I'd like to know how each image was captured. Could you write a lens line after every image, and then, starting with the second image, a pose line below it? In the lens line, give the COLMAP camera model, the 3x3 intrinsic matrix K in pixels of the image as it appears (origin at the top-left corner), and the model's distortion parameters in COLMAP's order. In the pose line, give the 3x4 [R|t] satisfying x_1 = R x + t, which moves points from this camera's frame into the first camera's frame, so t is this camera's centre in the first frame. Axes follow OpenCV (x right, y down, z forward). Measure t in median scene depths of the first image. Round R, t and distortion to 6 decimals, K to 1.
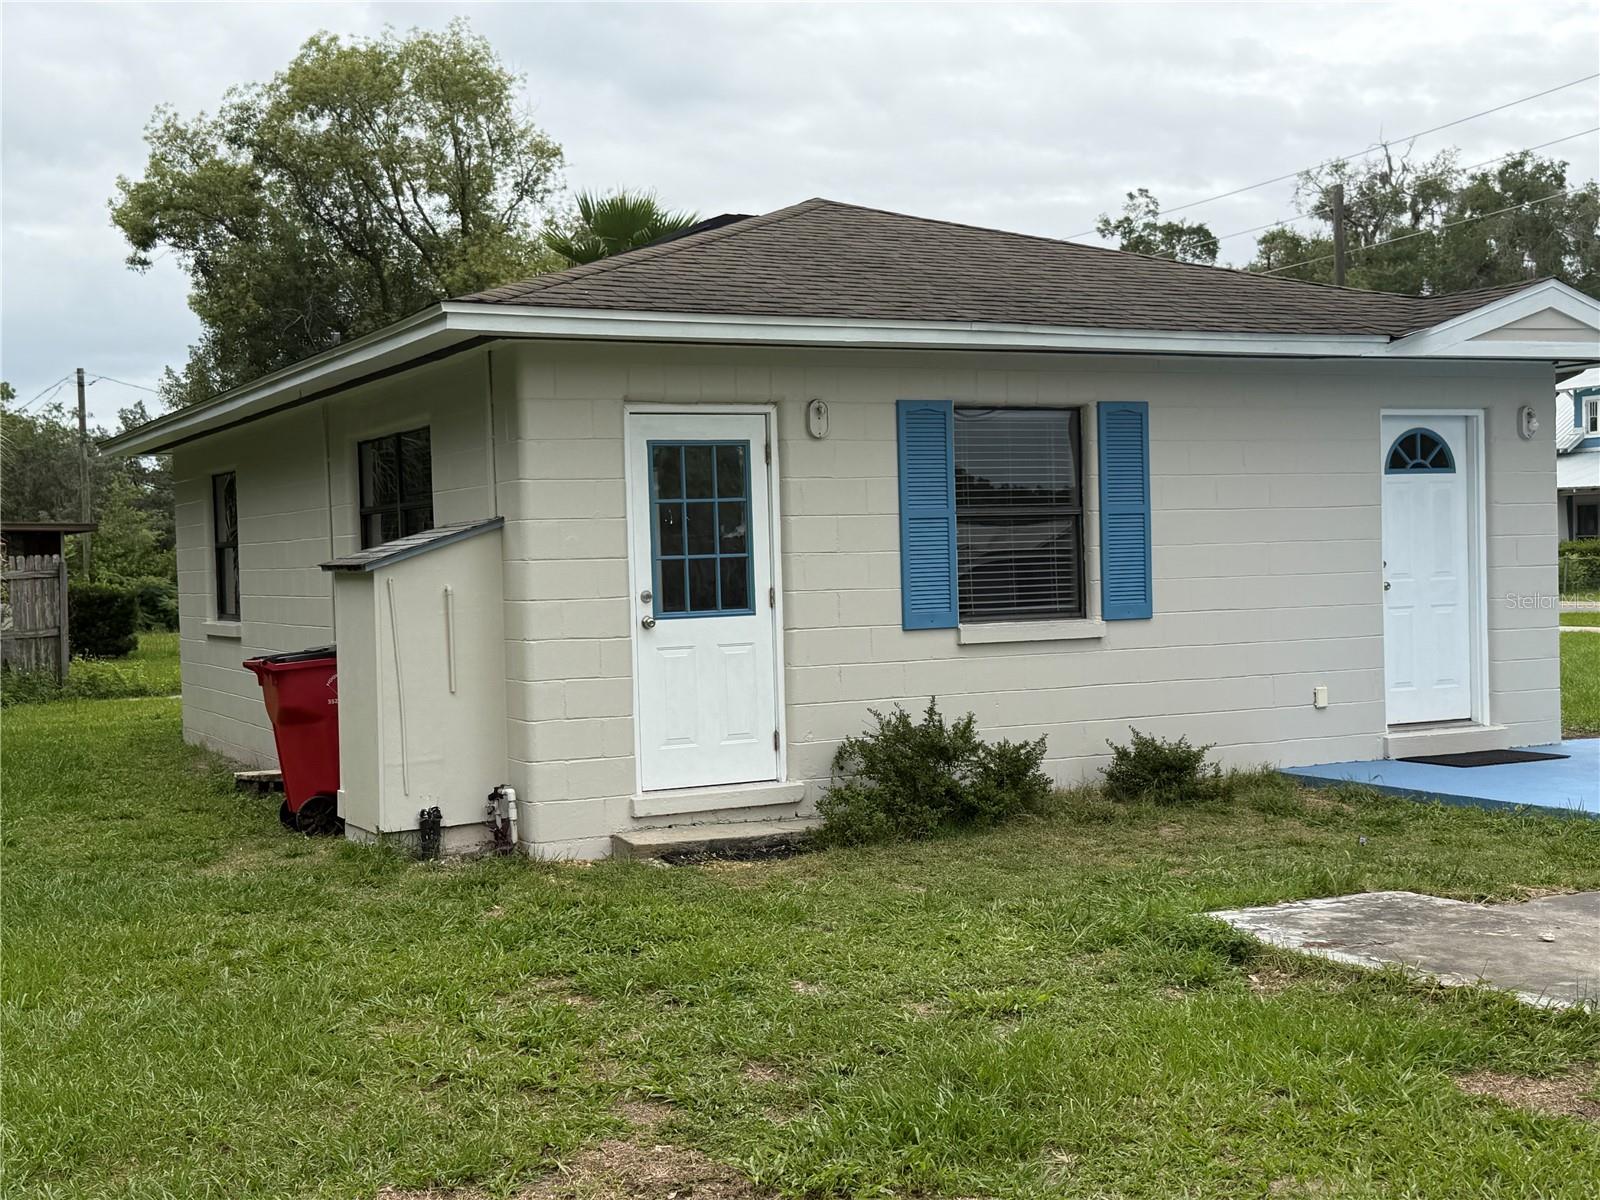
lens RADIAL K [[1940.8, 0, 800.0], [0, 1940.8, 600.0], [0, 0, 1]] dist [0.183018, -0.484409]
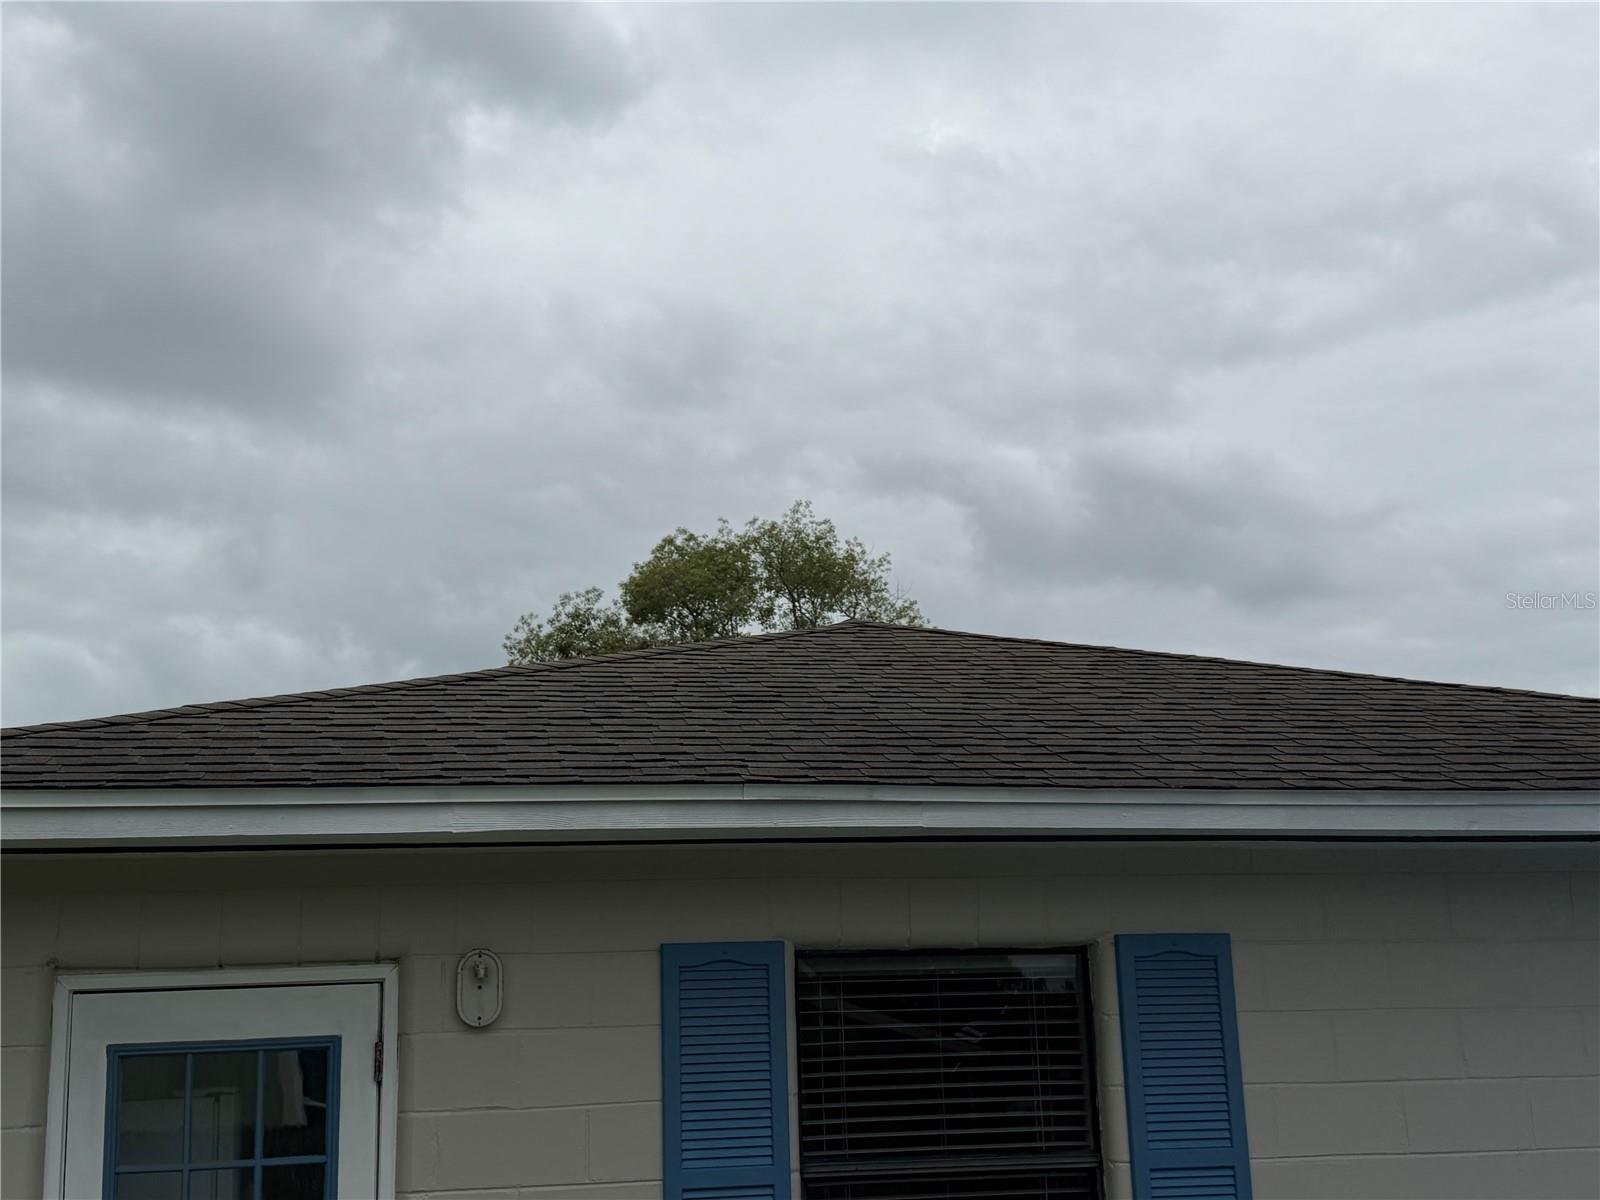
lens RADIAL K [[1940.8, 0, 800.0], [0, 1940.8, 600.0], [0, 0, 1]] dist [0.183018, -0.484409]
pose [[0.965304, -0.066281, -0.252575, 0.211807], [0.000834, 0.968027, -0.250844, -0.059693], [0.261126, 0.241930, 0.934496, 0.494248]]
